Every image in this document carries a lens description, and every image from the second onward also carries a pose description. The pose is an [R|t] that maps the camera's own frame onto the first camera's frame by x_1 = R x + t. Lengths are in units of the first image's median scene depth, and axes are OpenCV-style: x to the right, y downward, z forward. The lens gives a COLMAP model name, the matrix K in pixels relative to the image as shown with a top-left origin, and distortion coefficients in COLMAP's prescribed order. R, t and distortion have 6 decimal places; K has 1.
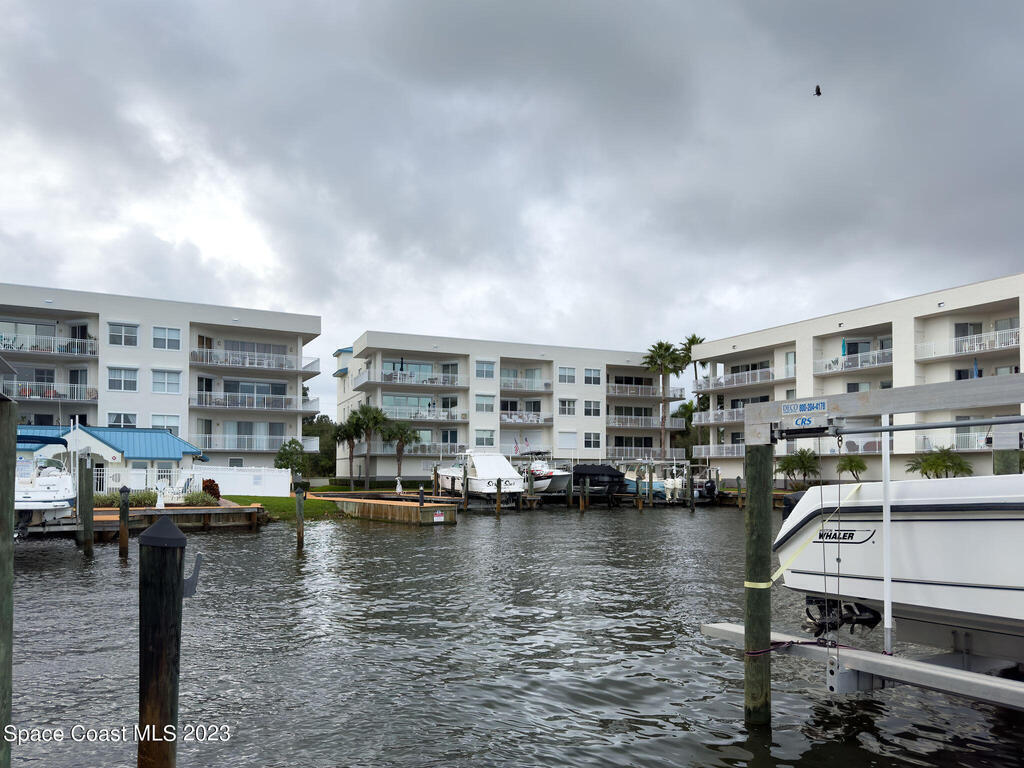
lens RADIAL K [[756.4, 0, 556.5], [0, 756.4, 458.8], [0, 0, 1]] dist [-0.001169, -0.033614]
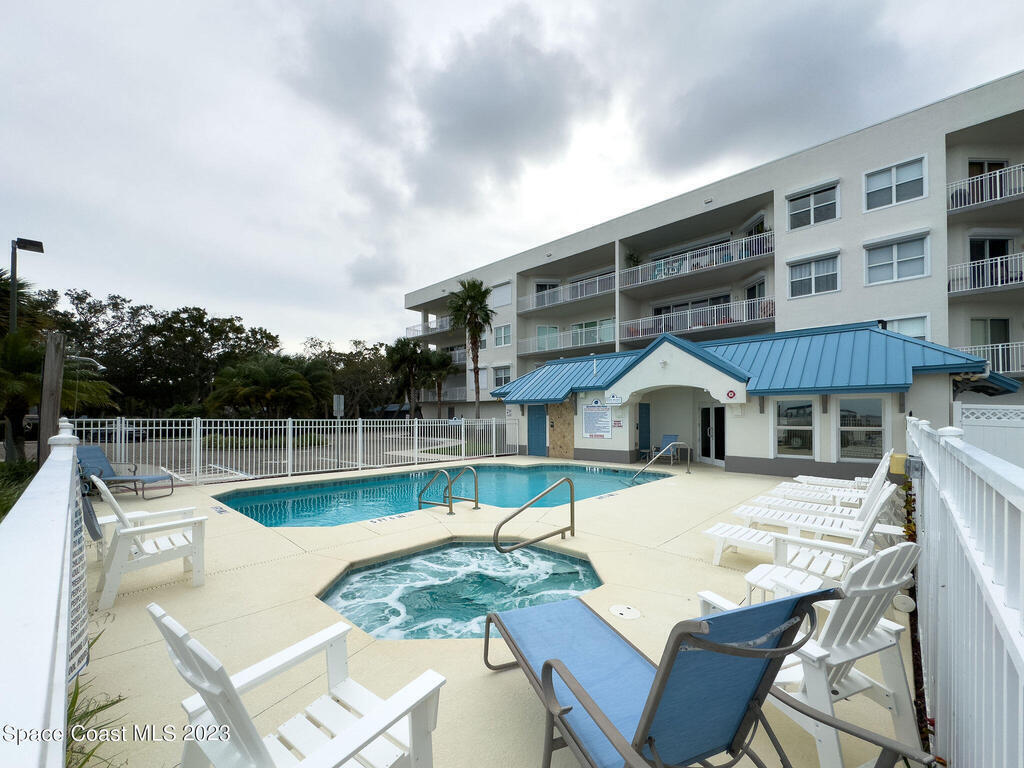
lens RADIAL K [[420.3, 0, 510.3], [0, 420.3, 413.6], [0, 0, 1]] dist [-0.001698, -0.000295]
pose [[0.283347, -0.011457, -0.958949, -0.234522], [0.026148, 0.999649, -0.004217, 0.005248], [0.958661, -0.023880, 0.283547, 0.495645]]
